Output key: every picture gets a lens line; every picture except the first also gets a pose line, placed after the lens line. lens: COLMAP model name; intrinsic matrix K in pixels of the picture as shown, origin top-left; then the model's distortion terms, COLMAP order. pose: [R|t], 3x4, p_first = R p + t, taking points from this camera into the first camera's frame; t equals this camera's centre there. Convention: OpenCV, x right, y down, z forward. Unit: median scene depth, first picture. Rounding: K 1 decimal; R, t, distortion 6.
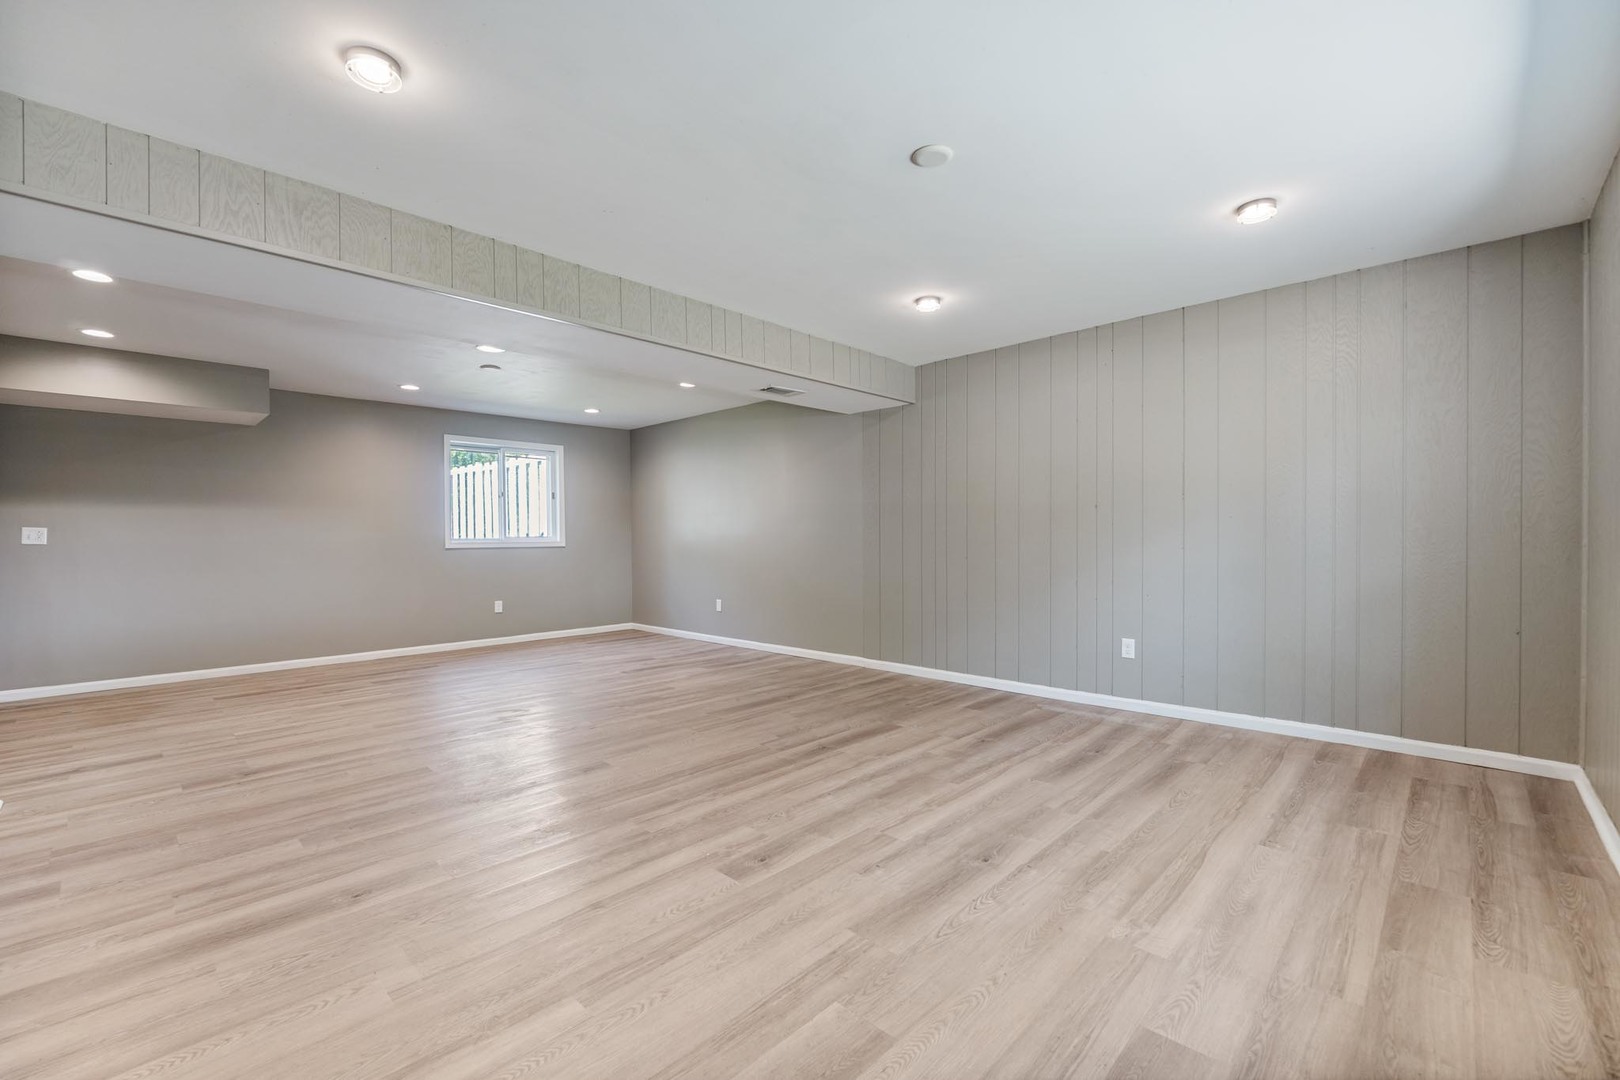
lens RADIAL K [[681.8, 0, 807.1], [0, 681.8, 551.5], [0, 0, 1]] dist [-0.010702, 0.000541]
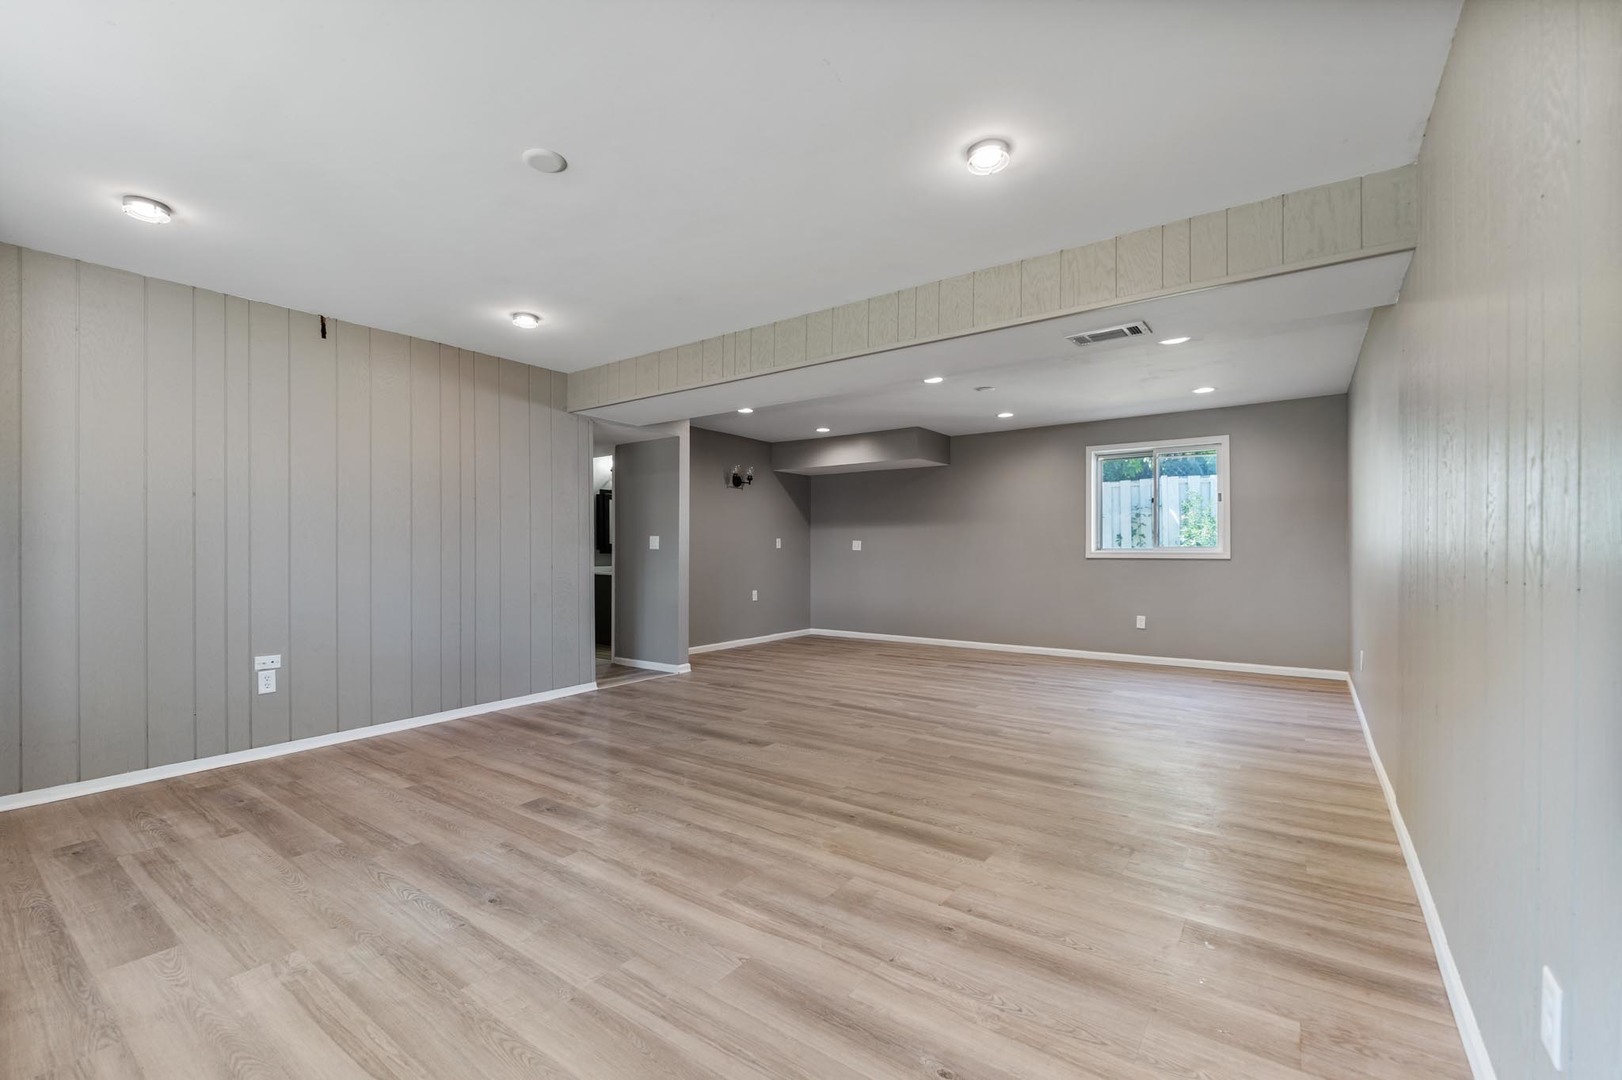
lens RADIAL K [[682.6, 0, 808.1], [0, 682.6, 551.5], [0, 0, 1]] dist [-0.010702, 0.000541]
pose [[0.143917, 0.010777, -0.989531, 1.014573], [-0.019173, 0.999783, 0.008100, -0.034653], [0.989404, 0.017807, 0.144092, 1.048458]]
